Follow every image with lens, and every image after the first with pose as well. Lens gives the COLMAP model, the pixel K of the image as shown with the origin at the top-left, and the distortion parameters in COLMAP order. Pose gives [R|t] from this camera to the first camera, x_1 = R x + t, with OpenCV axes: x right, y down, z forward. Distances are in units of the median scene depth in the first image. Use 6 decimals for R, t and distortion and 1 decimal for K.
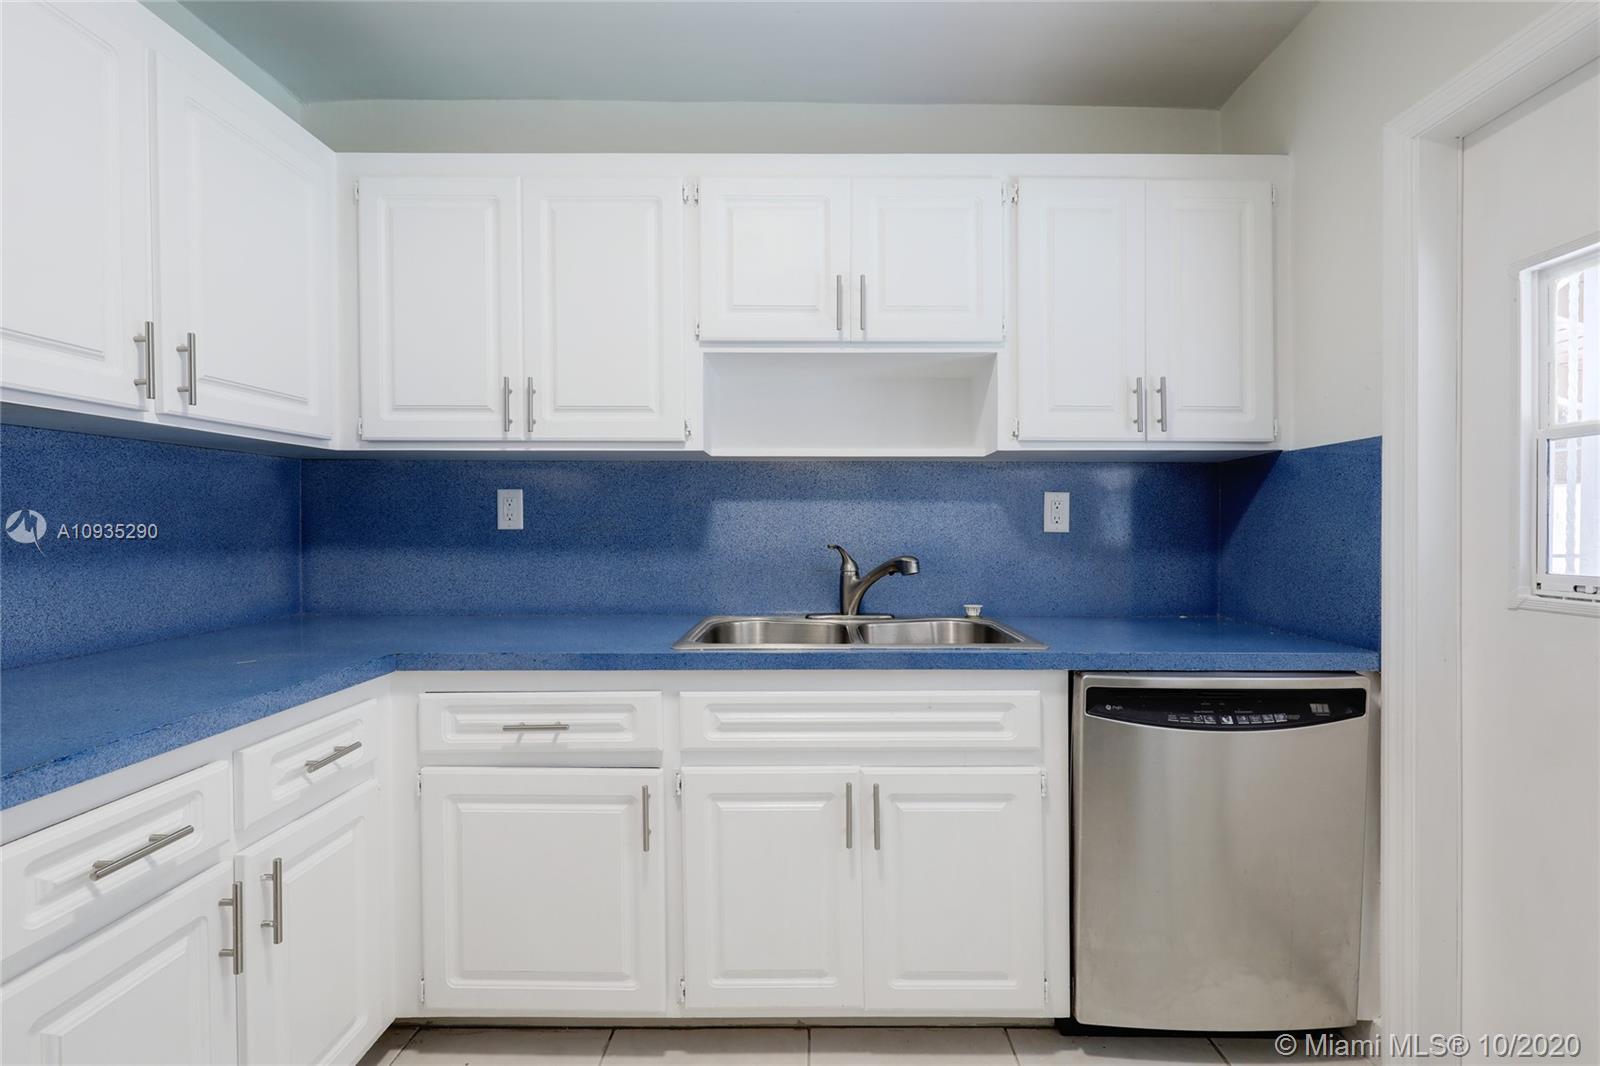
lens RADIAL K [[724.6, 0, 803.7], [0, 724.6, 531.4], [0, 0, 1]] dist [-0.000629, 0.001141]
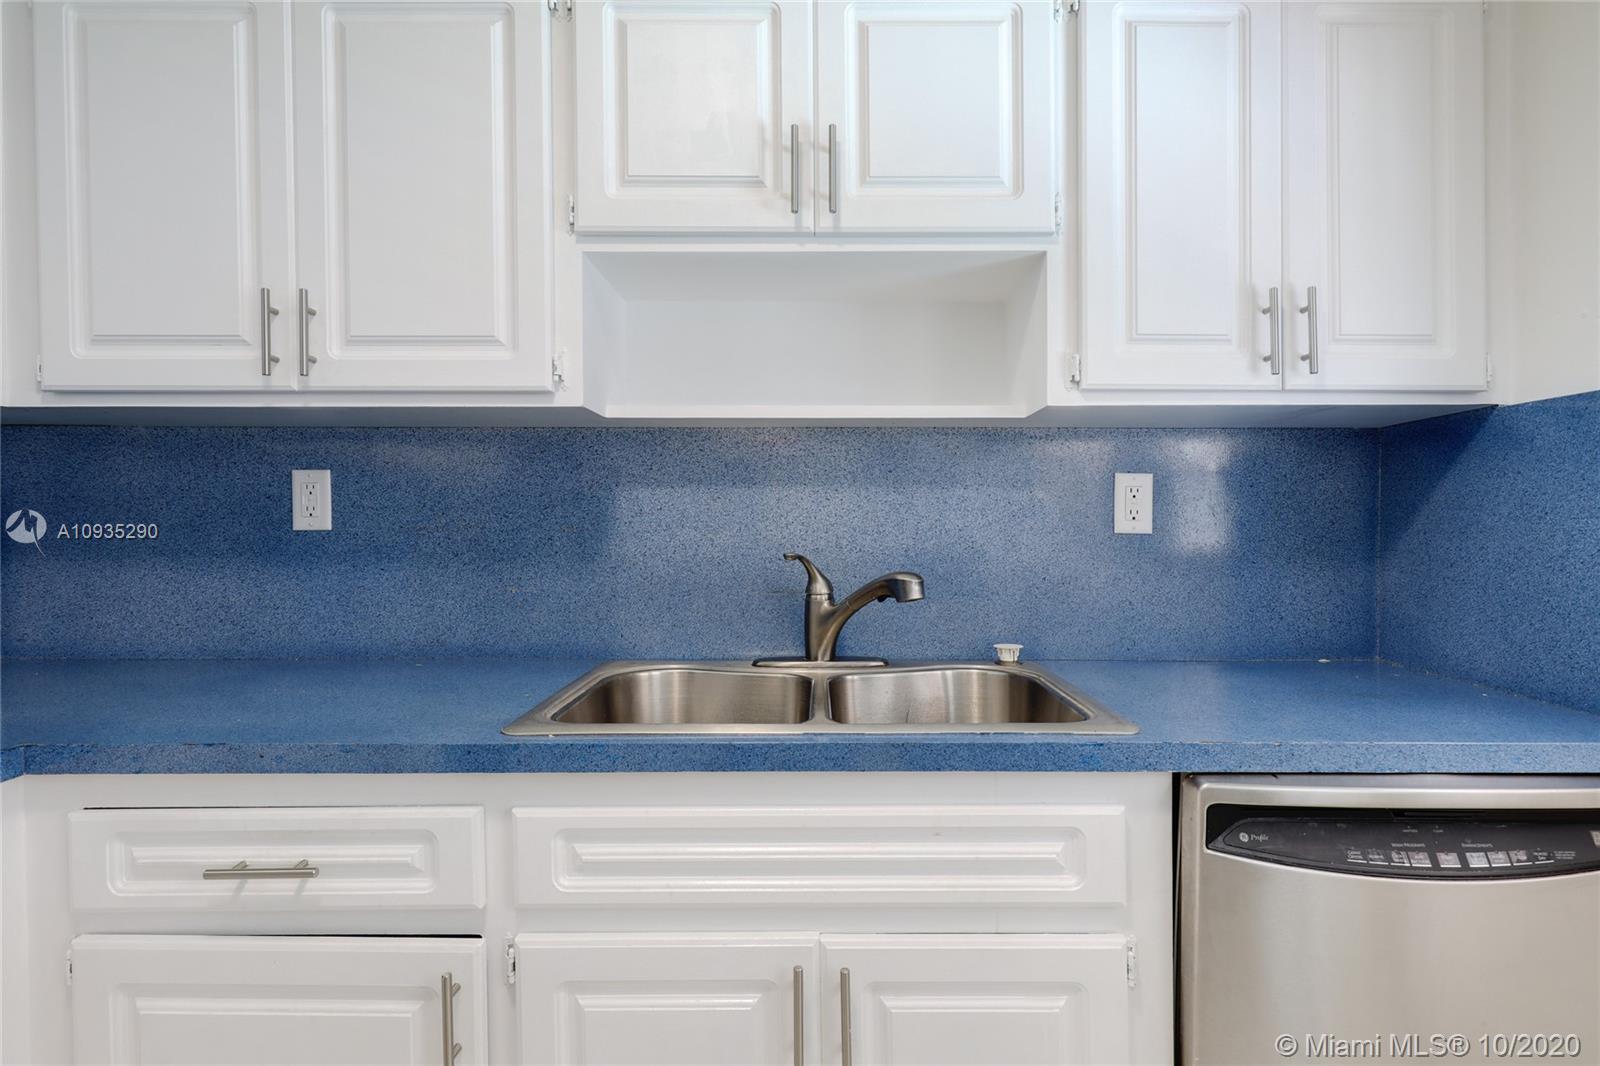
lens RADIAL K [[873.9, 0, 798.7], [0, 873.9, 528.6], [0, 0, 1]] dist [0.003995, 0.000093]
pose [[0.999999, -0.001206, -0.000705, 0.051019], [0.001206, 0.999999, -0.000051, -0.004372], [0.000706, 0.000050, 1.000000, 0.237636]]
